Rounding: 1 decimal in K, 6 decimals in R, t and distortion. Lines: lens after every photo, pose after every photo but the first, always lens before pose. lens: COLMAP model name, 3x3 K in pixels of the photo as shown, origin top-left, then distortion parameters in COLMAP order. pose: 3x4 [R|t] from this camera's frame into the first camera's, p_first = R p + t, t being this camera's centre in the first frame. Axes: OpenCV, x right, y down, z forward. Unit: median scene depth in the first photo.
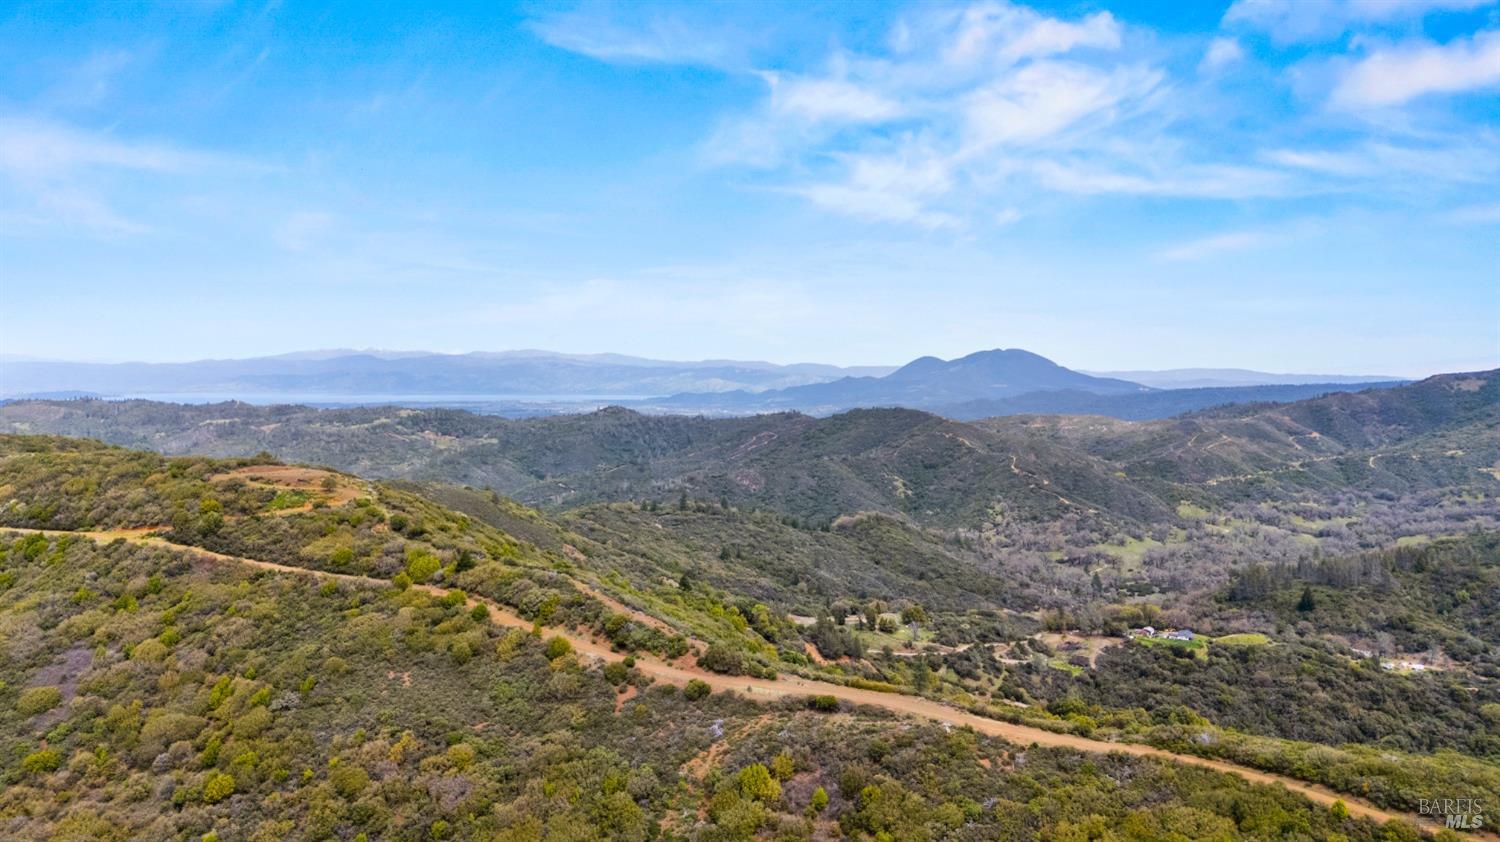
lens RADIAL K [[1086.4, 0, 749.5], [0, 1086.4, 425.8], [0, 0, 1]] dist [0.025357, -0.006606]
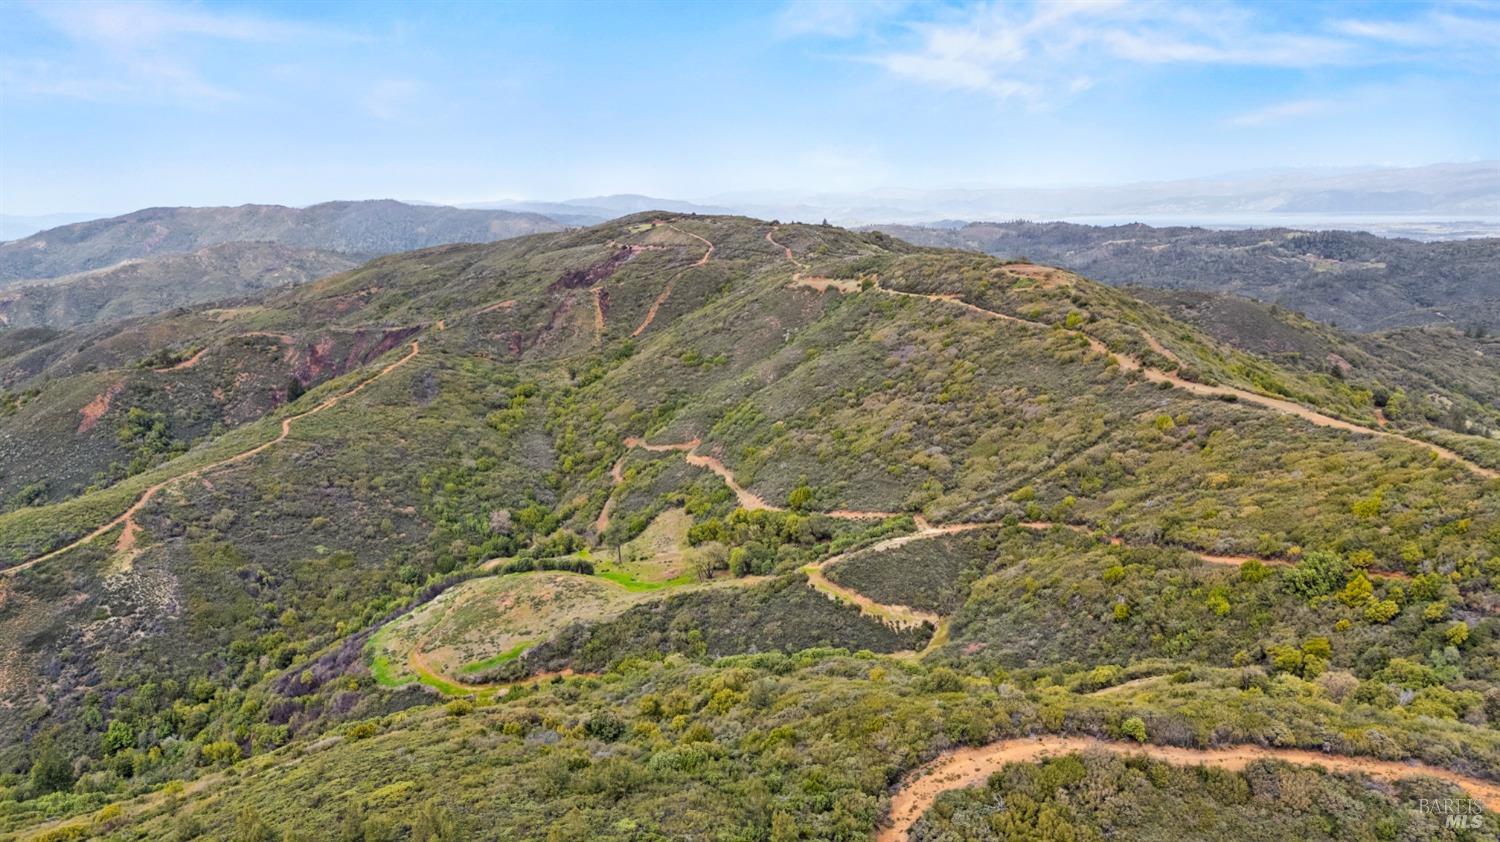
lens RADIAL K [[1086.4, 0, 748.6], [0, 1086.4, 420.7], [0, 0, 1]] dist [0.025357, -0.006606]
pose [[0.699779, 0.128813, -0.702649, 0.523769], [-0.017538, 0.986409, 0.163367, 0.007818], [0.714144, -0.101998, 0.692528, -0.546545]]
